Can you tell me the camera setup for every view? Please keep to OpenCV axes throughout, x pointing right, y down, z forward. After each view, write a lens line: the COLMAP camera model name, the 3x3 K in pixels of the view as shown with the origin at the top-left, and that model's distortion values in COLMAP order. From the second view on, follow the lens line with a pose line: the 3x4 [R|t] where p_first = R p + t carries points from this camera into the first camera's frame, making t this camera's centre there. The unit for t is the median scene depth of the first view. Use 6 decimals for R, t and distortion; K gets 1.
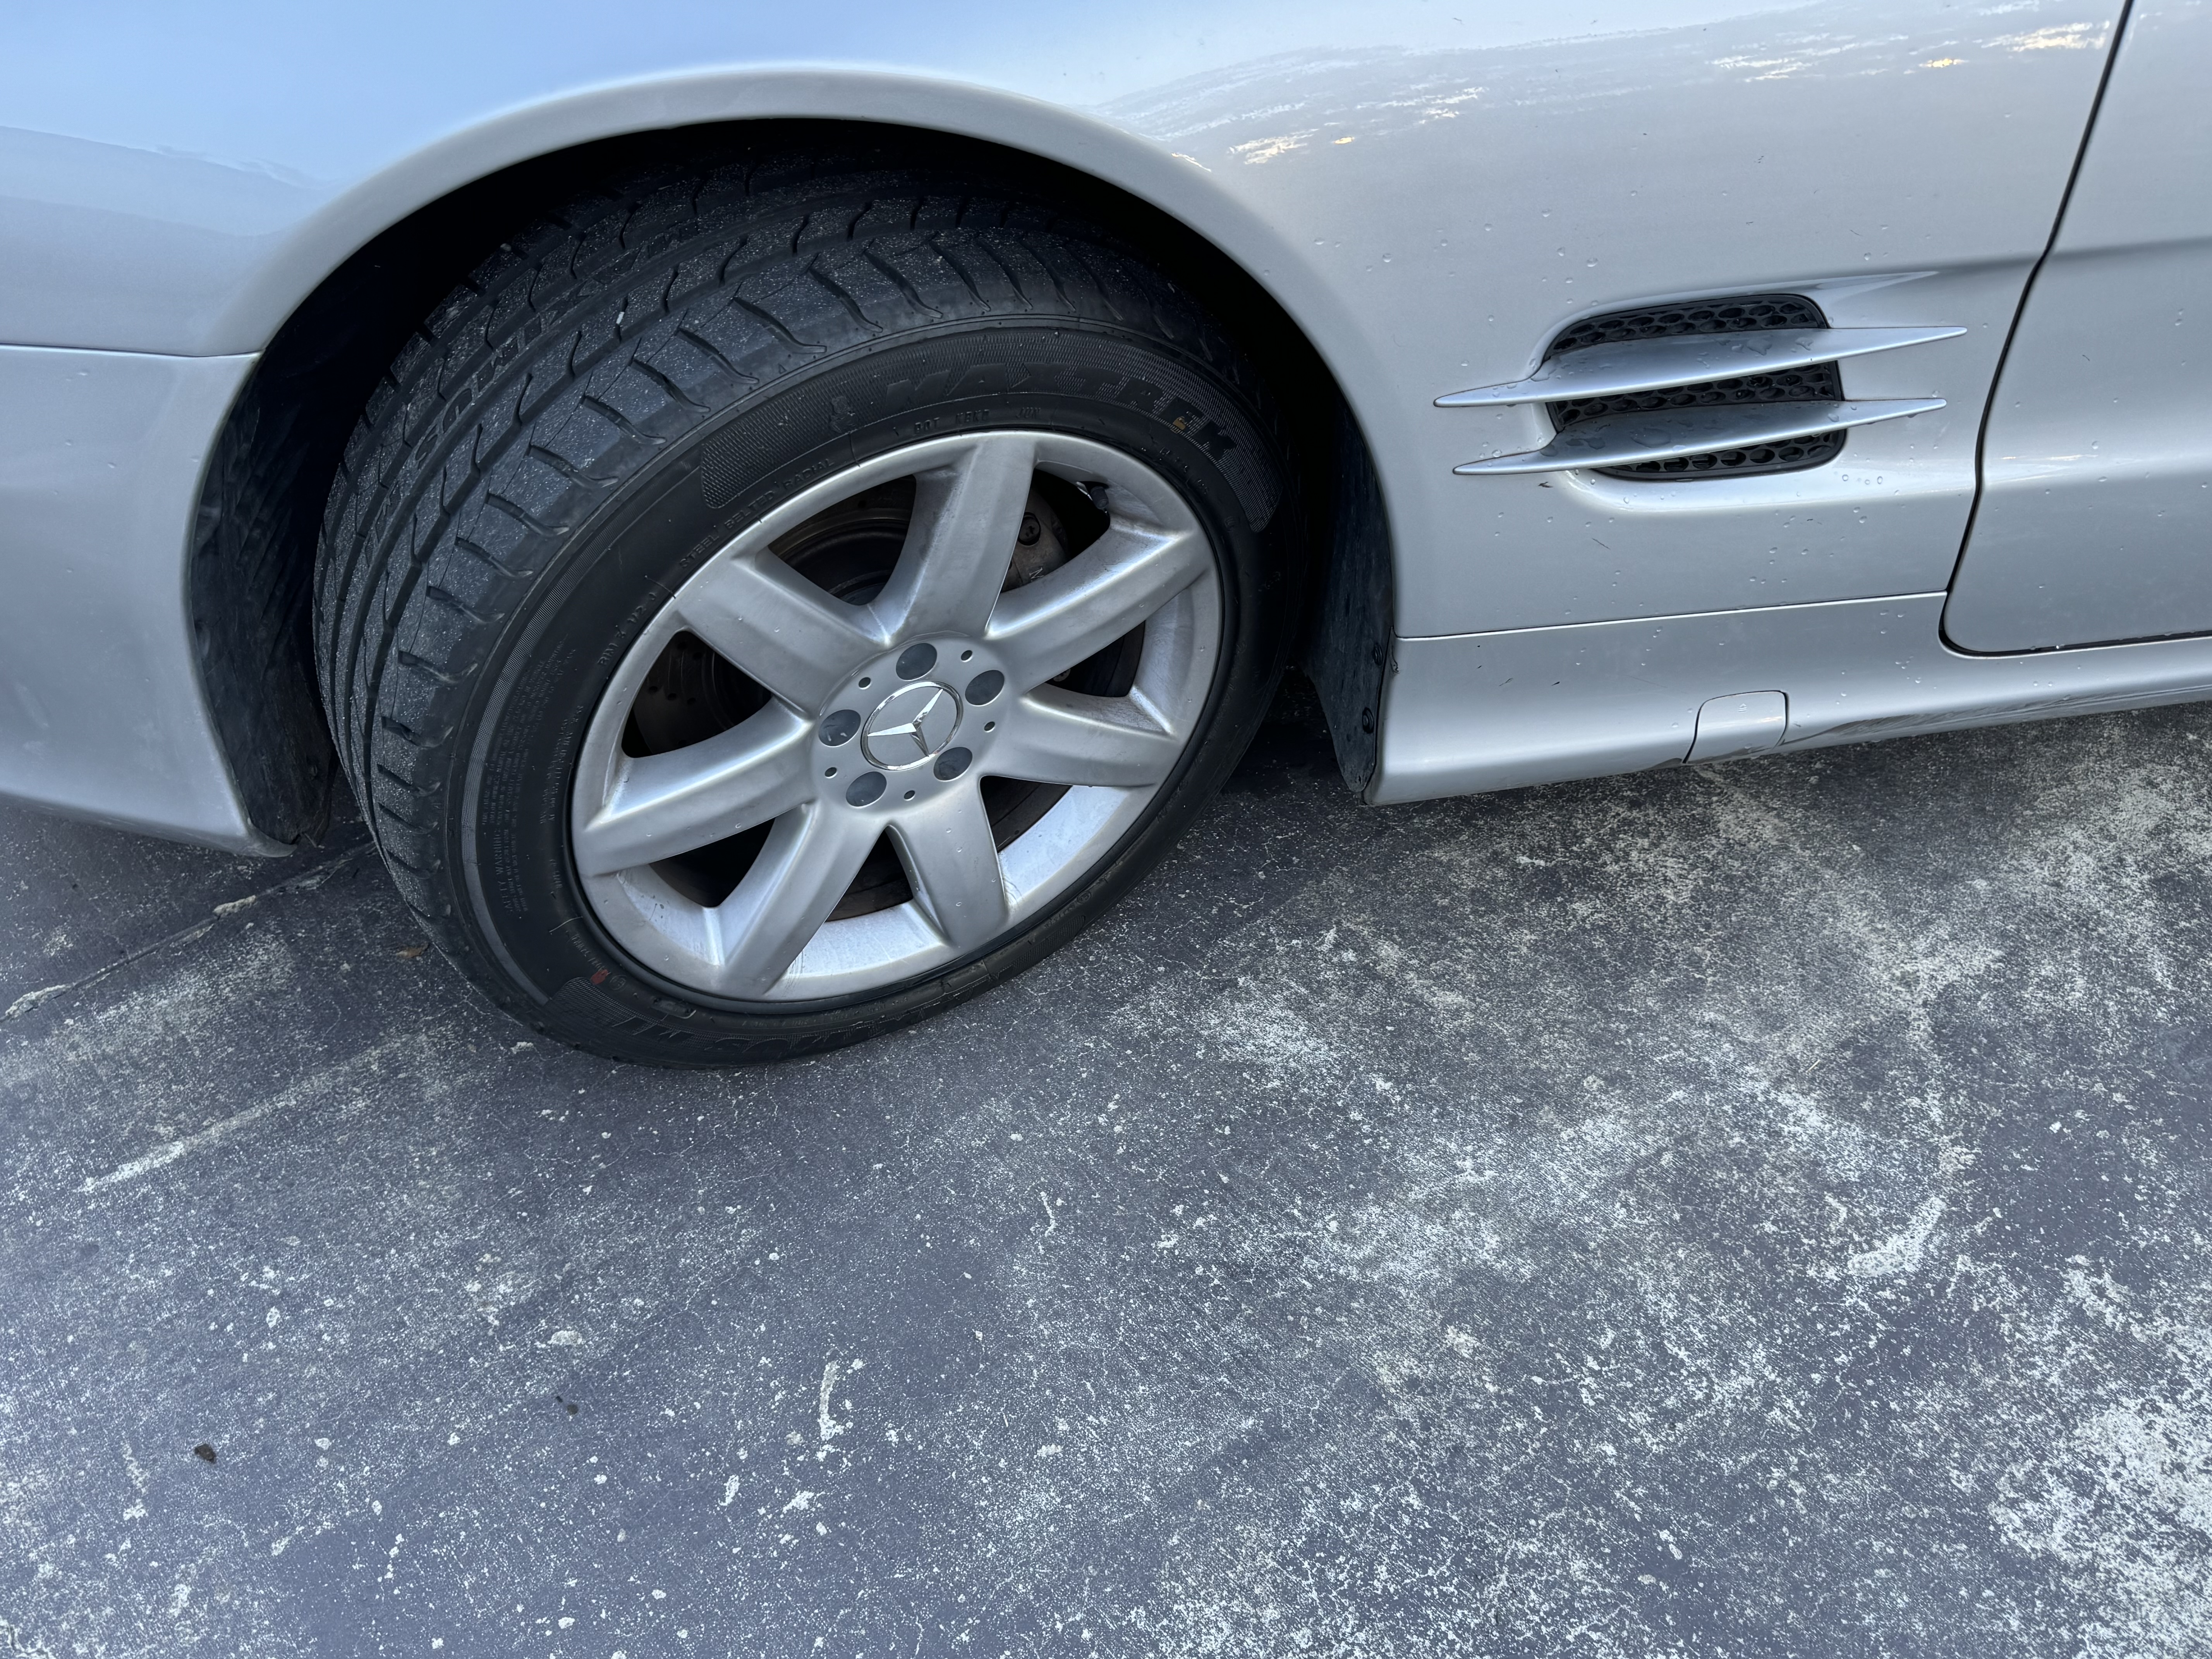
lens RADIAL K [[1810.4, 0, 1106.0], [0, 1810.4, 829.5], [0, 0, 1]] dist [0.140367, -0.252624]
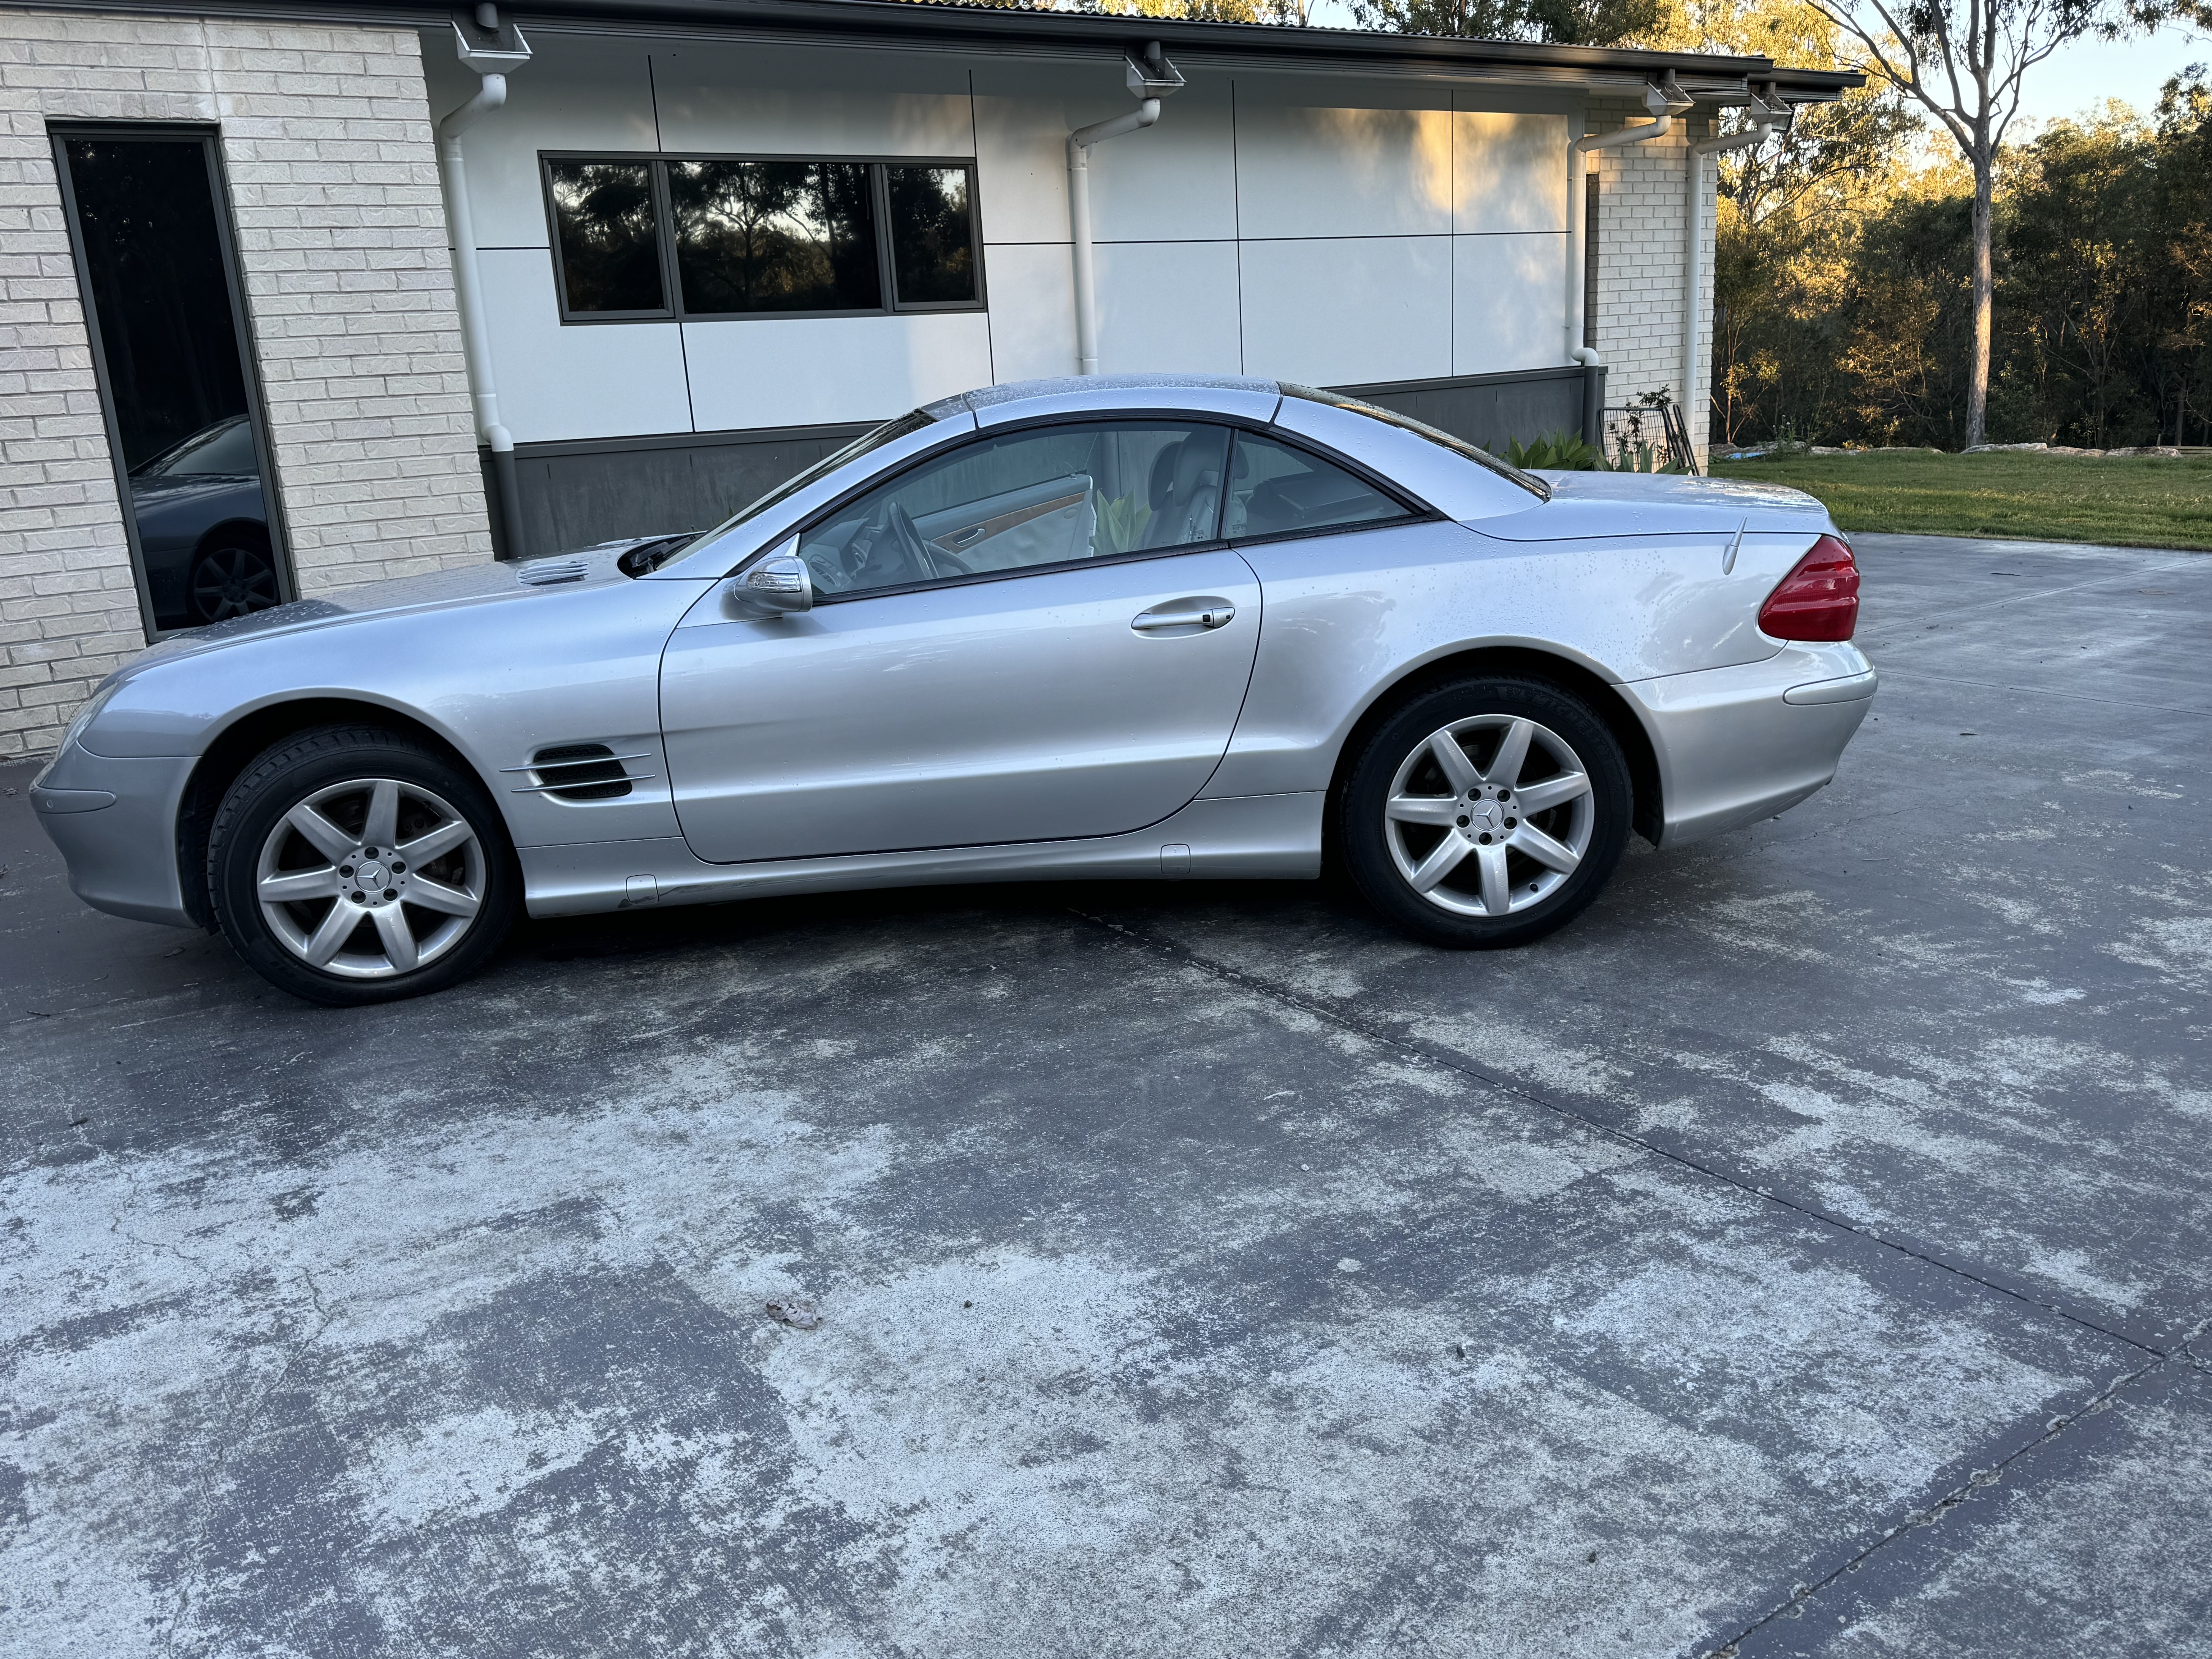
lens RADIAL K [[1810.4, 0, 1106.0], [0, 1810.4, 829.5], [0, 0, 1]] dist [0.140367, -0.252624]
pose [[0.988674, -0.029290, -0.147193, 1.758913], [-0.042122, 0.887194, -0.459470, 1.388956], [0.144047, 0.460466, 0.875912, -1.845056]]
